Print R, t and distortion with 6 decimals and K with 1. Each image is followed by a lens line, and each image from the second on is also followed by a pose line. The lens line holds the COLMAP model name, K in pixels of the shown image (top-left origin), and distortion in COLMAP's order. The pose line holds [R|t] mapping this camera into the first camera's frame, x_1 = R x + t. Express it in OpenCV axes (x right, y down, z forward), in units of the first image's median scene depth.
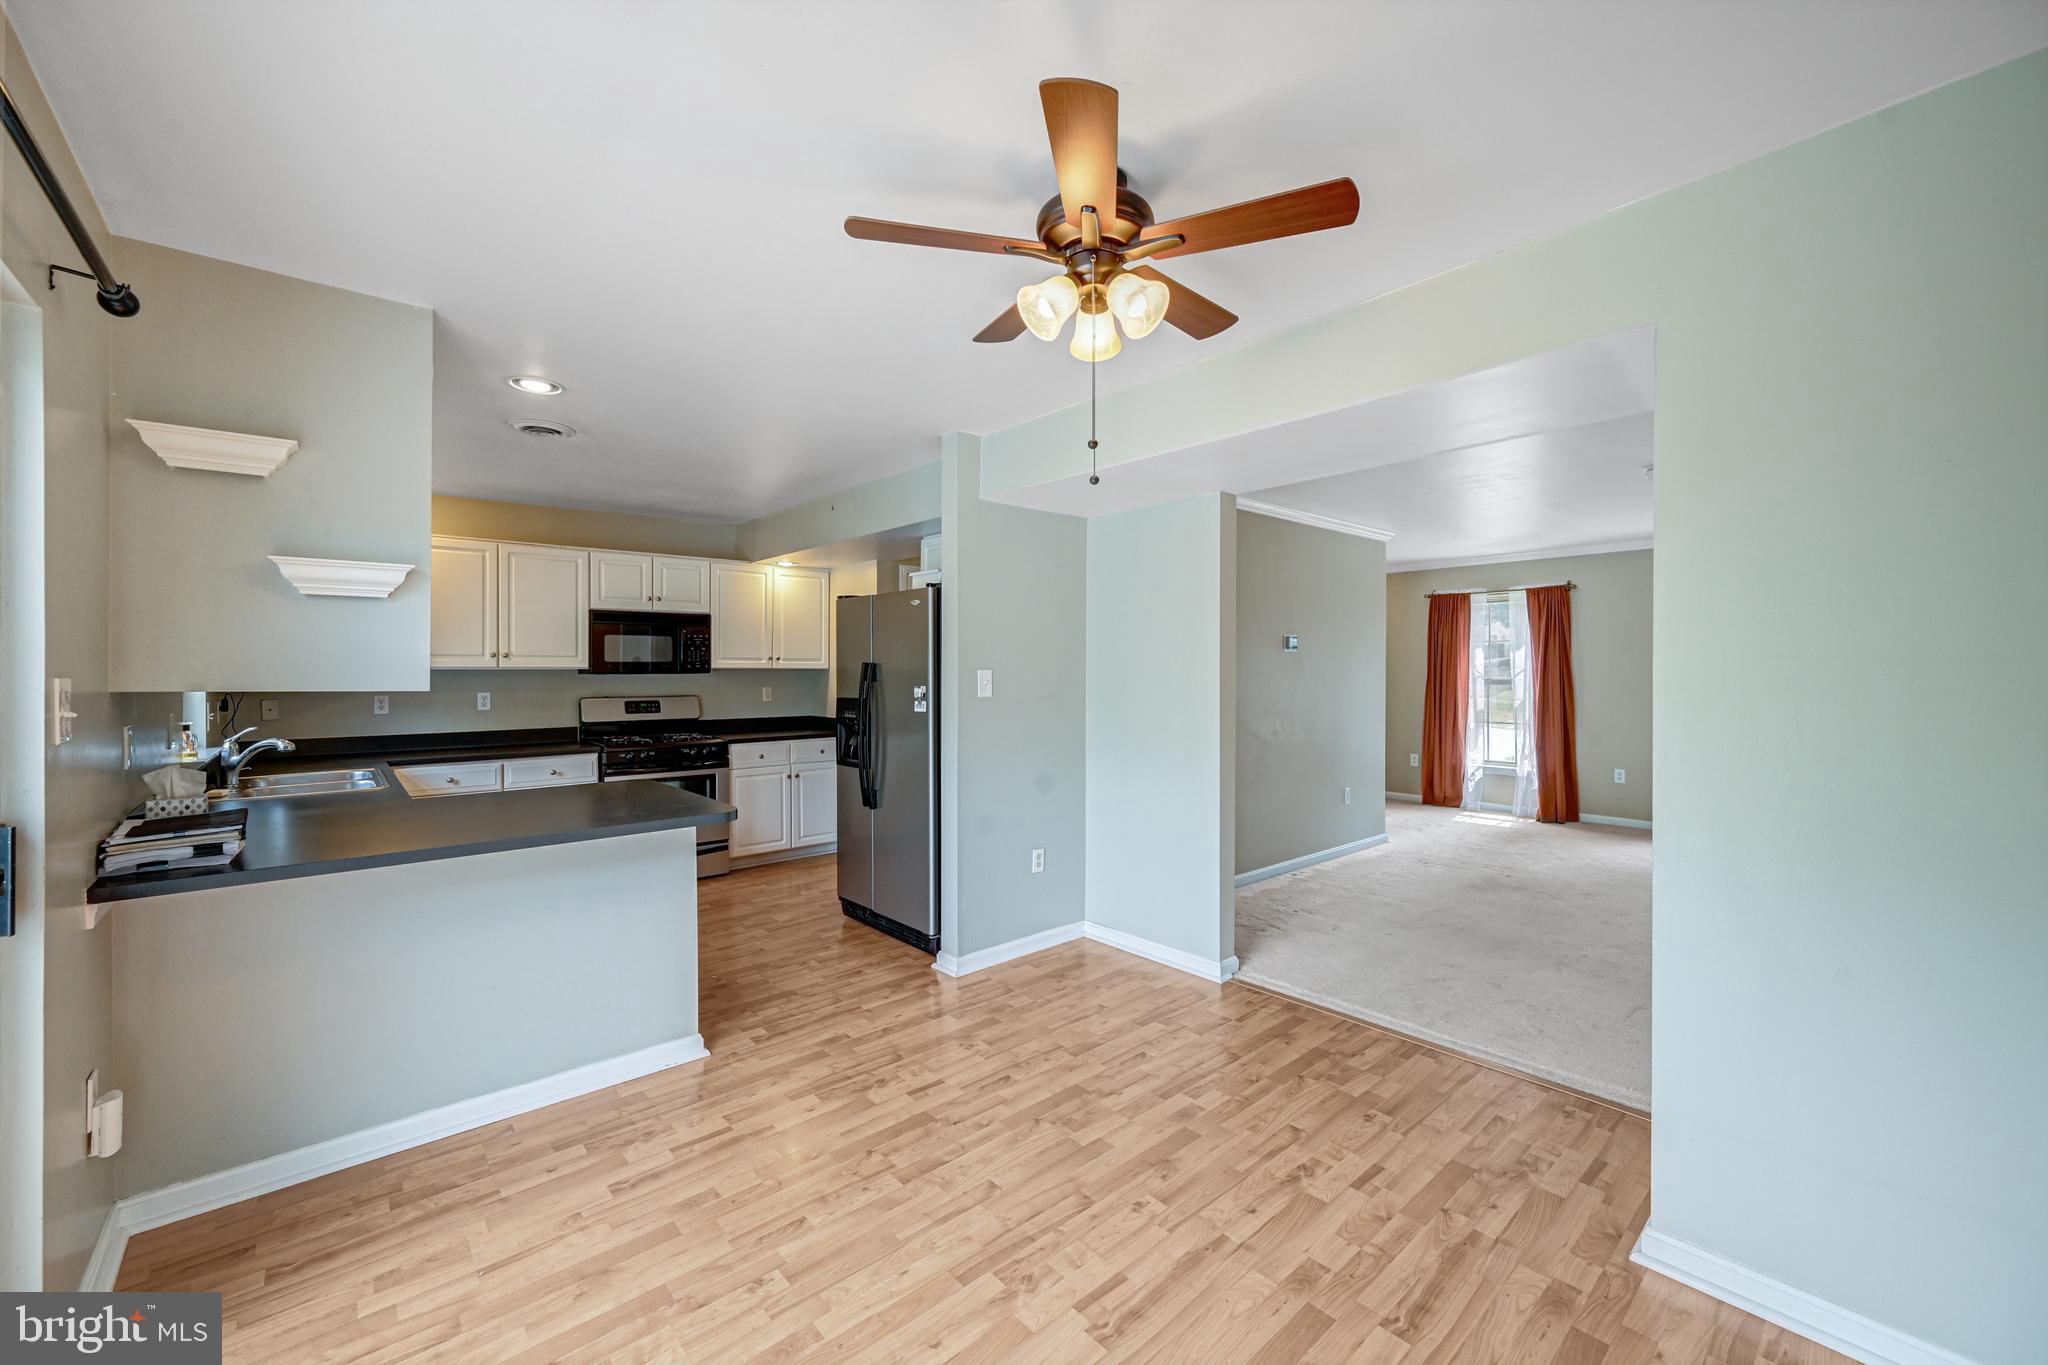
lens RADIAL K [[809.4, 0, 1024.8], [0, 809.4, 674.0], [0, 0, 1]] dist [0.000731, 0.000072]
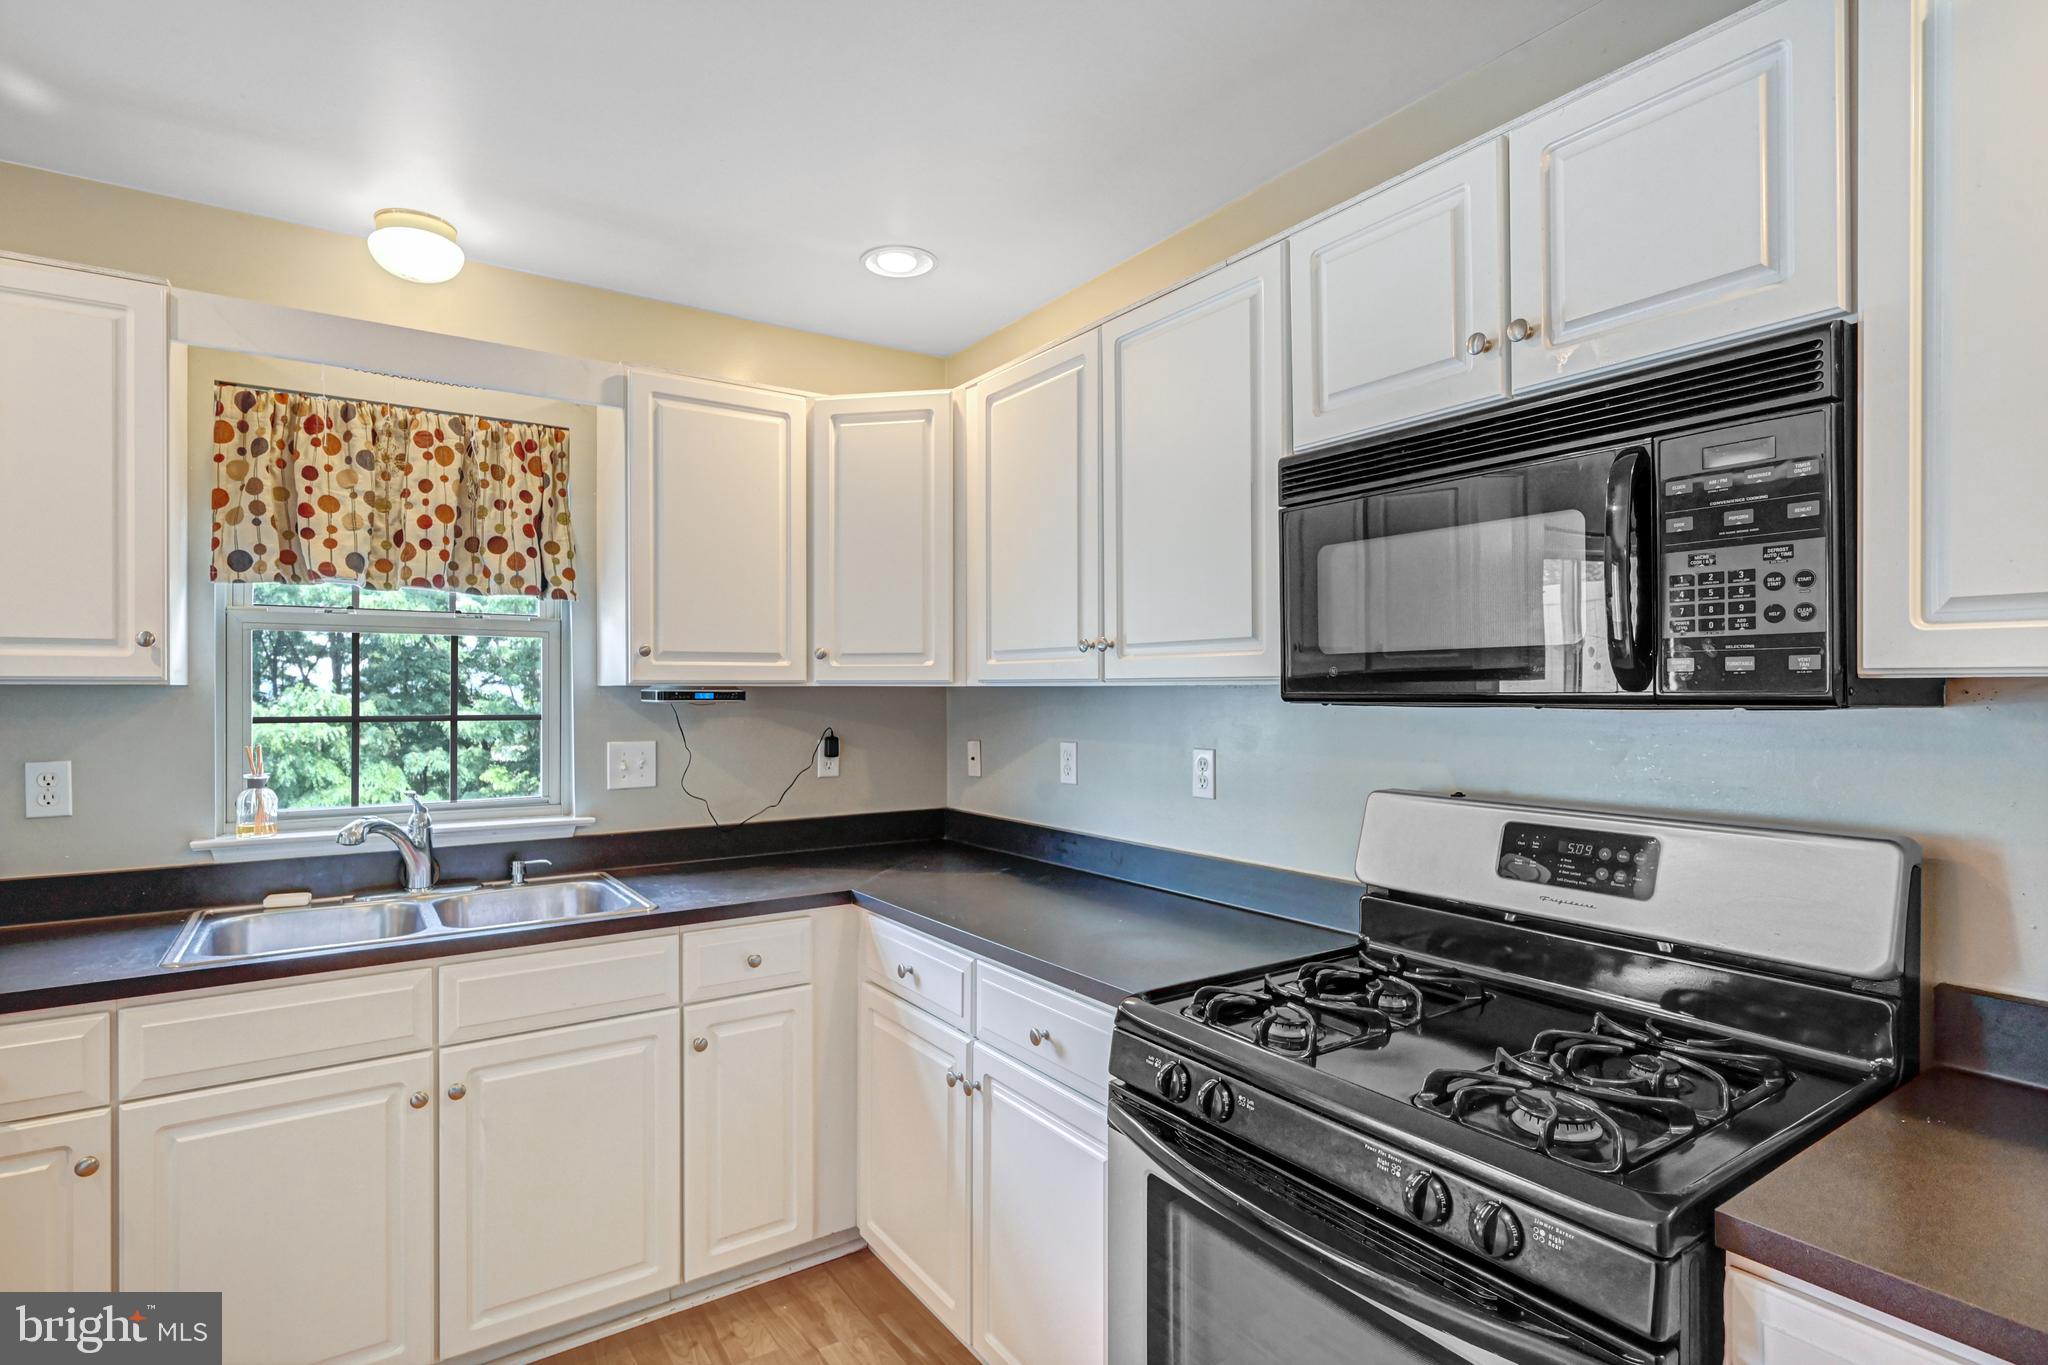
lens RADIAL K [[1015.6, 0, 1024.0], [0, 1015.6, 682.5], [0, 0, 1]] dist [-0.001686, 0.000203]
pose [[-0.120116, -0.005923, -0.992742, -0.251571], [-0.003201, 0.999979, -0.005579, -0.005099], [0.992755, 0.002508, -0.120132, 1.201069]]
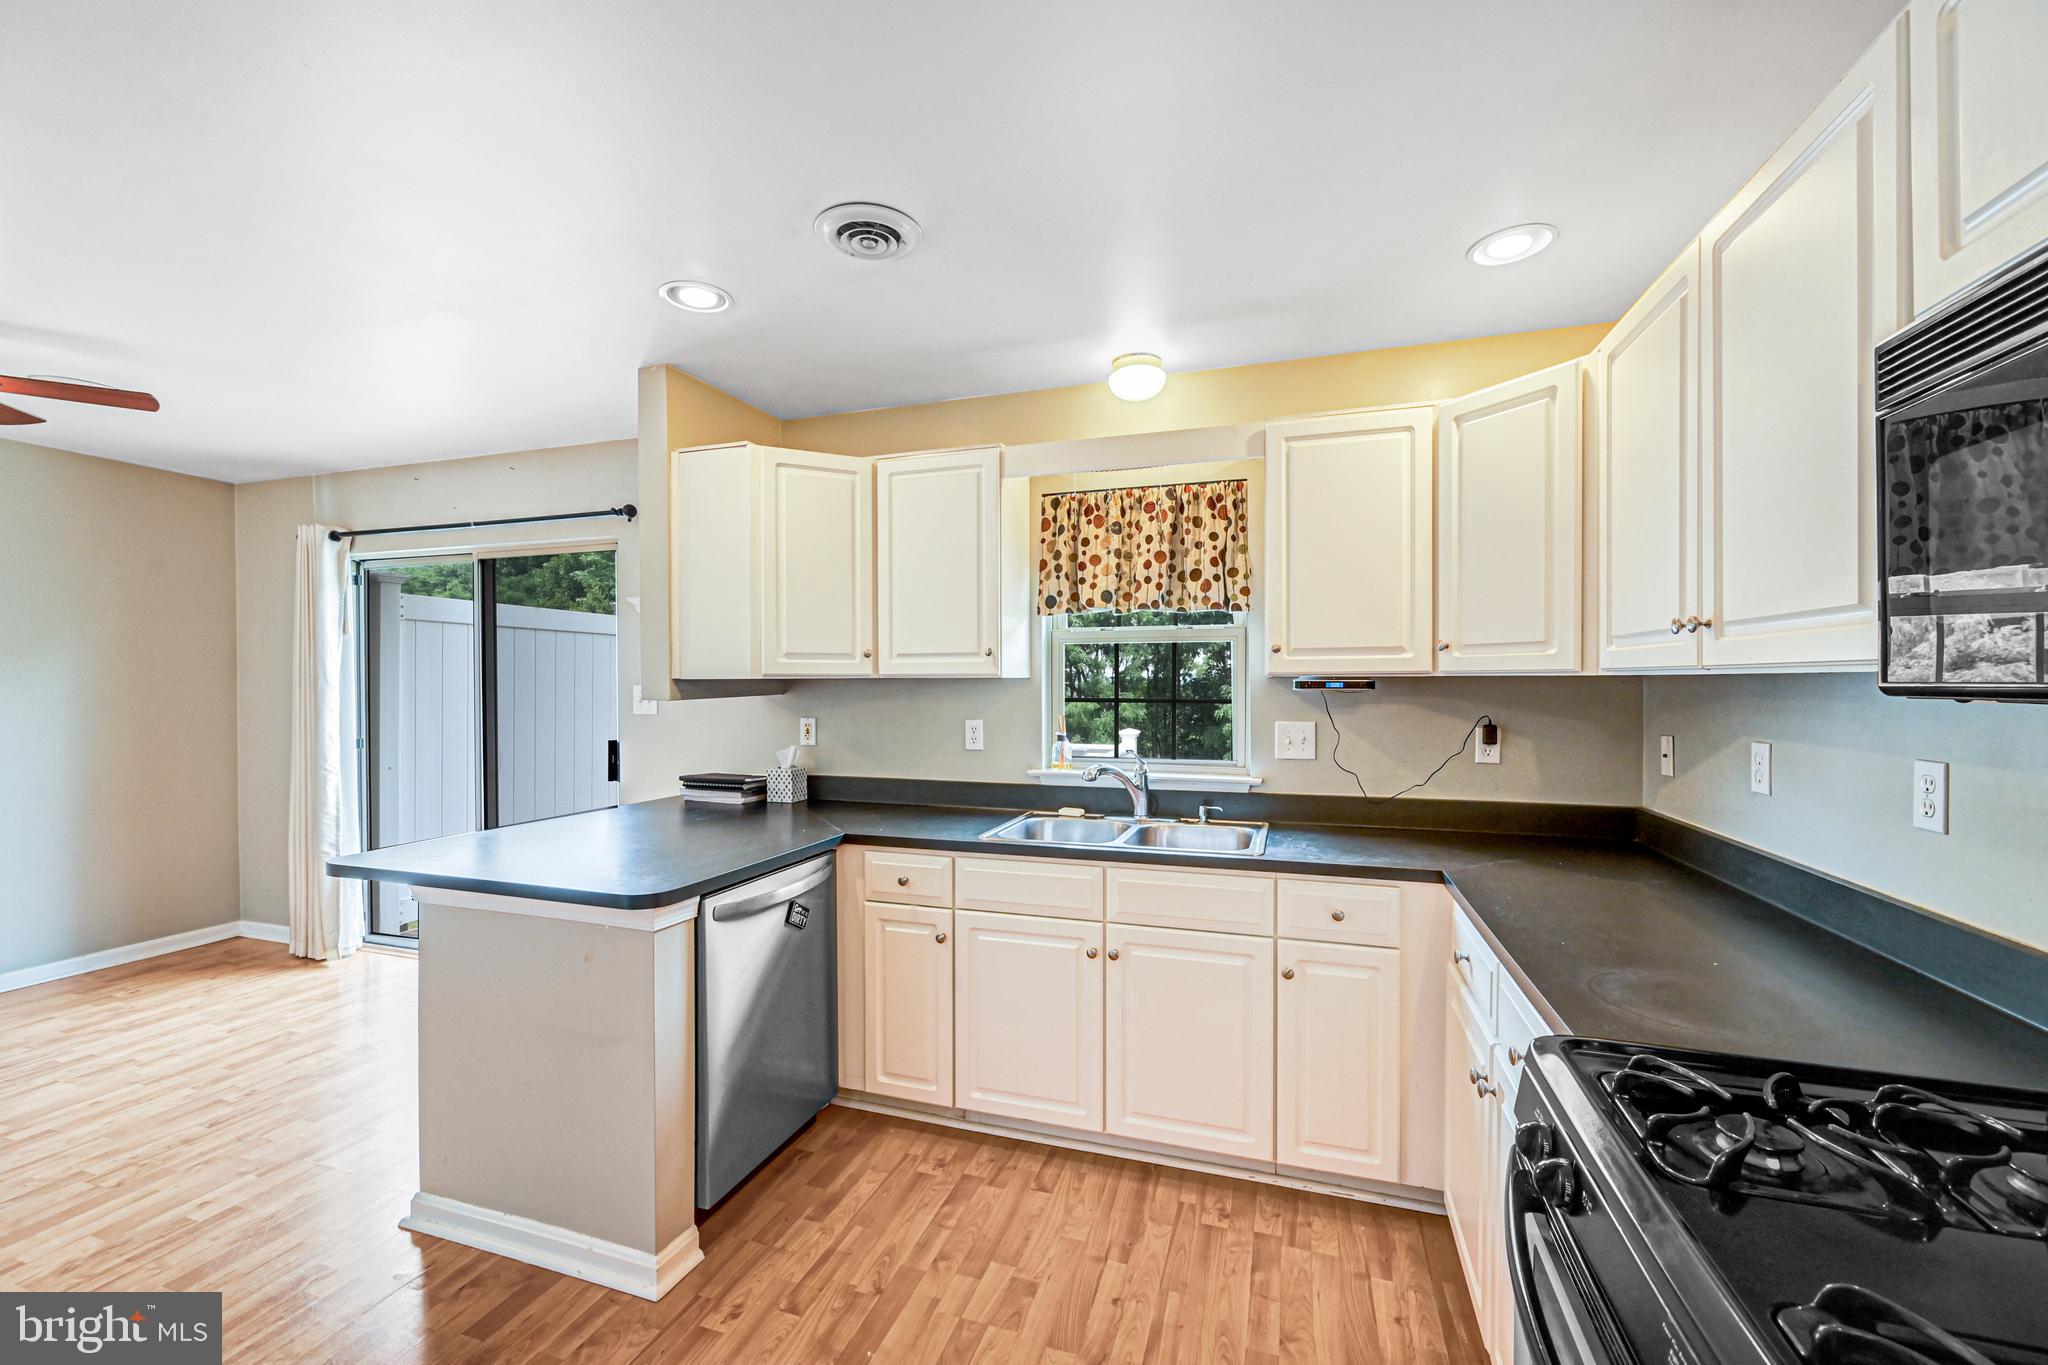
lens RADIAL K [[826.9, 0, 1021.3], [0, 826.9, 684.6], [0, 0, 1]] dist [-0.000970, -0.000104]
pose [[-0.863013, 0.005591, -0.505151, -0.349009], [0.001509, 0.999963, 0.008489, -0.005436], [0.505180, 0.006564, -0.862989, 1.331900]]
